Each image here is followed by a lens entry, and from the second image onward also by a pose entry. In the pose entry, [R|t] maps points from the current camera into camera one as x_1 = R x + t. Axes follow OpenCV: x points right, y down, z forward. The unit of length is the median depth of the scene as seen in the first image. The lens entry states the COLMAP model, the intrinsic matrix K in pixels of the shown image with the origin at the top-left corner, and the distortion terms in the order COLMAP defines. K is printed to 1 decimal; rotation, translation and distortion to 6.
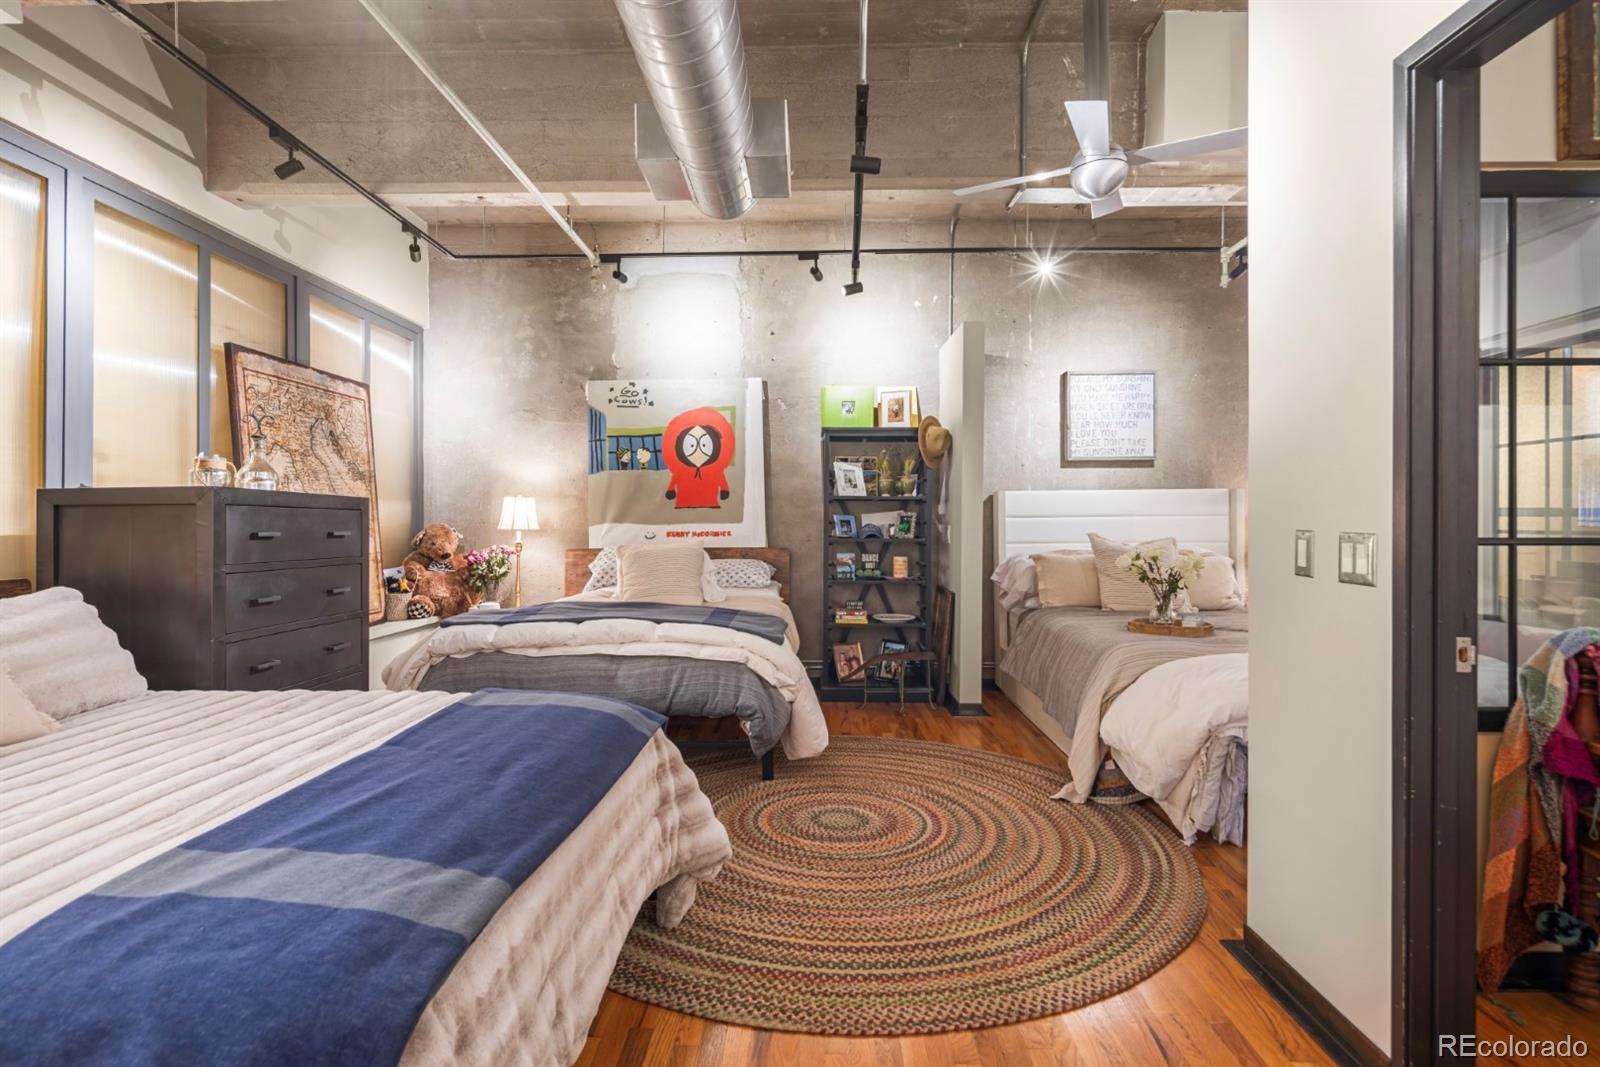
lens RADIAL K [[771.6, 0, 797.4], [0, 771.6, 515.7], [0, 0, 1]] dist [0.003631, 0.000102]
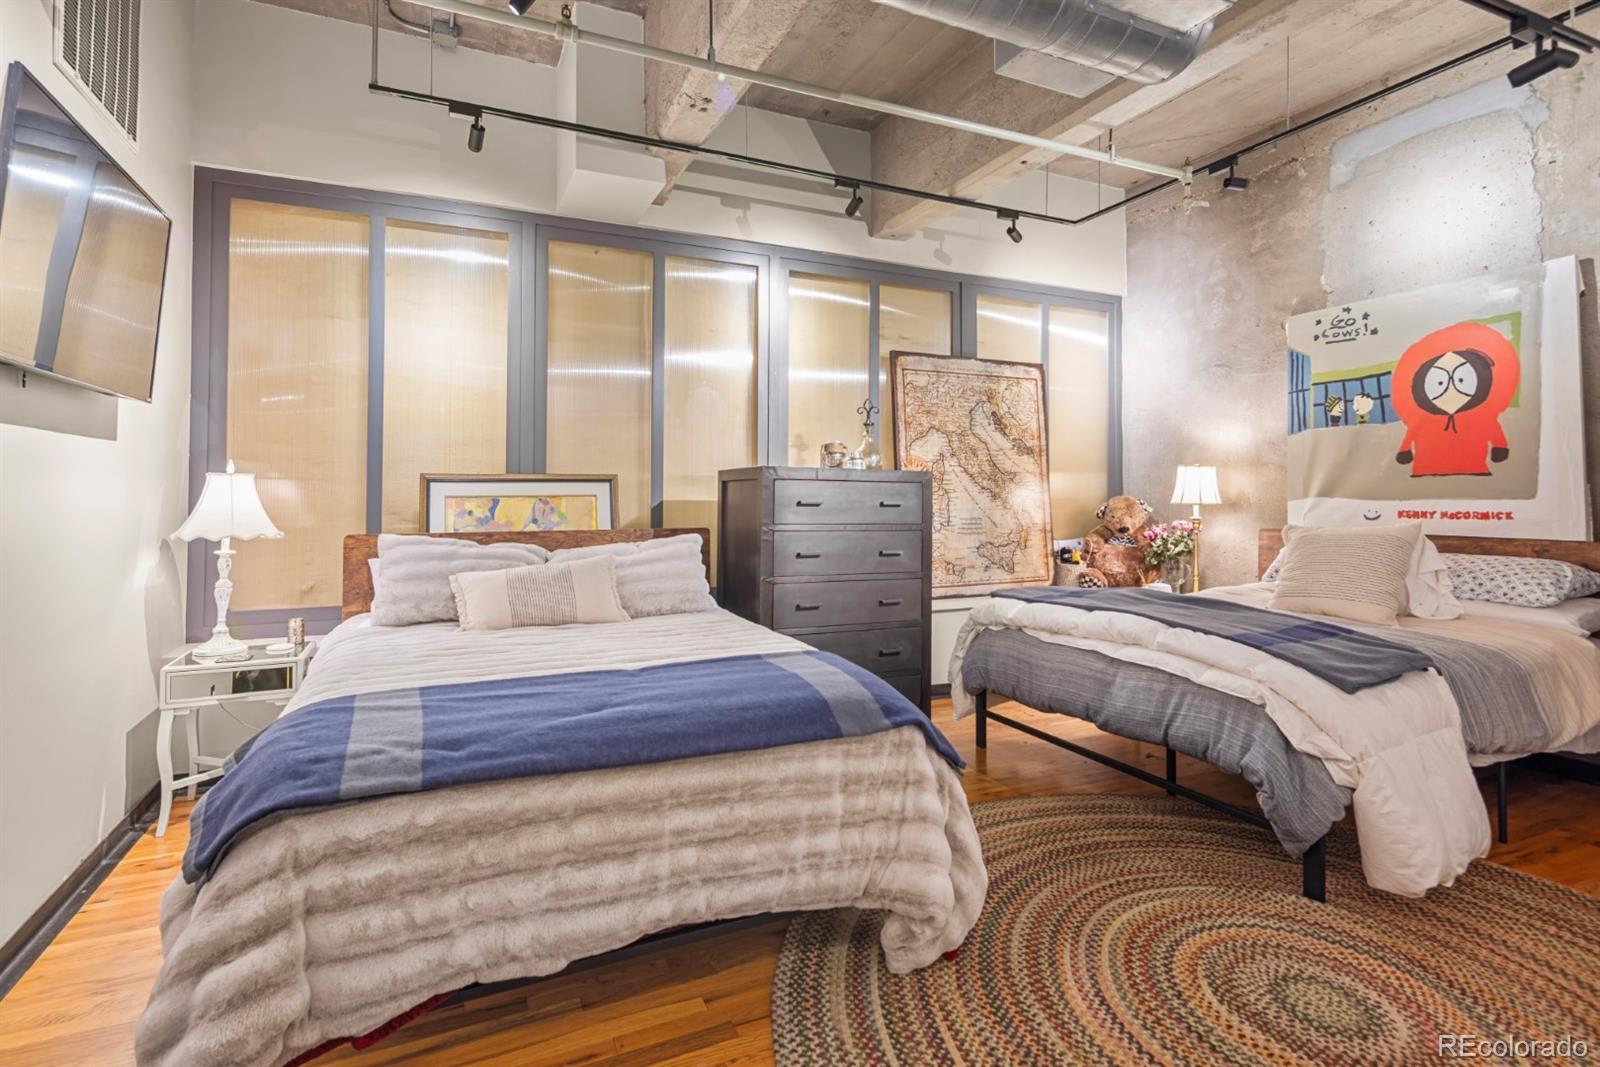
lens RADIAL K [[776.8, 0, 800.7], [0, 776.8, 477.3], [0, 0, 1]] dist [-0.001418, -0.001117]
pose [[0.447175, -0.013411, -0.894346, 0.261933], [0.000546, 0.999891, -0.014721, 0.001080], [0.894447, 0.006094, 0.447133, 0.242699]]
